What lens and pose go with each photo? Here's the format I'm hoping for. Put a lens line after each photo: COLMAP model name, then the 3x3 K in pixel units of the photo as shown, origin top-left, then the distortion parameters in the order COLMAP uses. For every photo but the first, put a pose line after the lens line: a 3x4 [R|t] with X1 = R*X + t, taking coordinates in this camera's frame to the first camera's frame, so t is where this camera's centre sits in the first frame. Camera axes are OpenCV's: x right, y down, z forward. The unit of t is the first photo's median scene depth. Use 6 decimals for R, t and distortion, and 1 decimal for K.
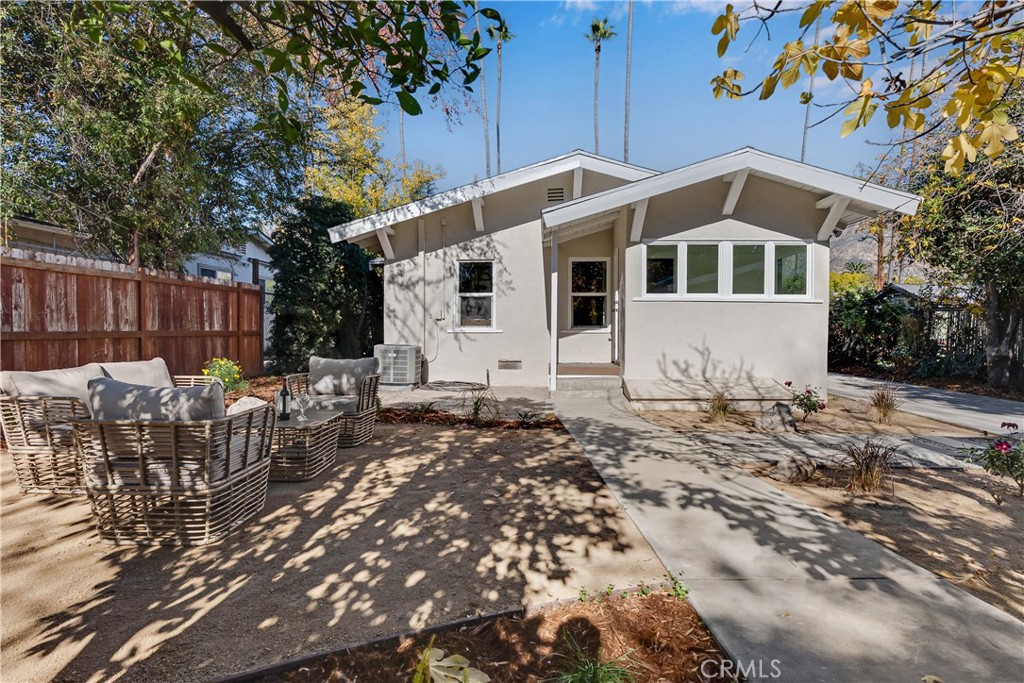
lens RADIAL K [[472.6, 0, 506.3], [0, 472.6, 345.2], [0, 0, 1]] dist [-0.003552, -0.000386]
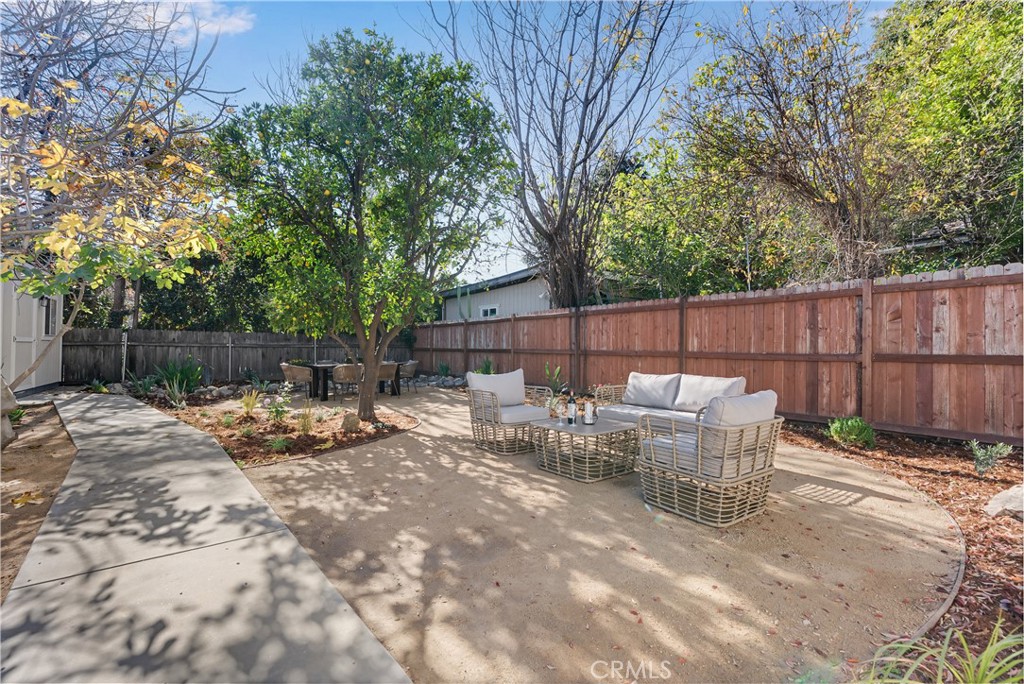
lens RADIAL K [[472.6, 0, 506.3], [0, 472.6, 345.7], [0, 0, 1]] dist [-0.003552, -0.000386]
pose [[-0.769411, -0.014190, -0.638596, 0.504756], [-0.030603, 0.999424, 0.014665, -0.059096], [0.638020, 0.030826, -0.769403, 2.094486]]
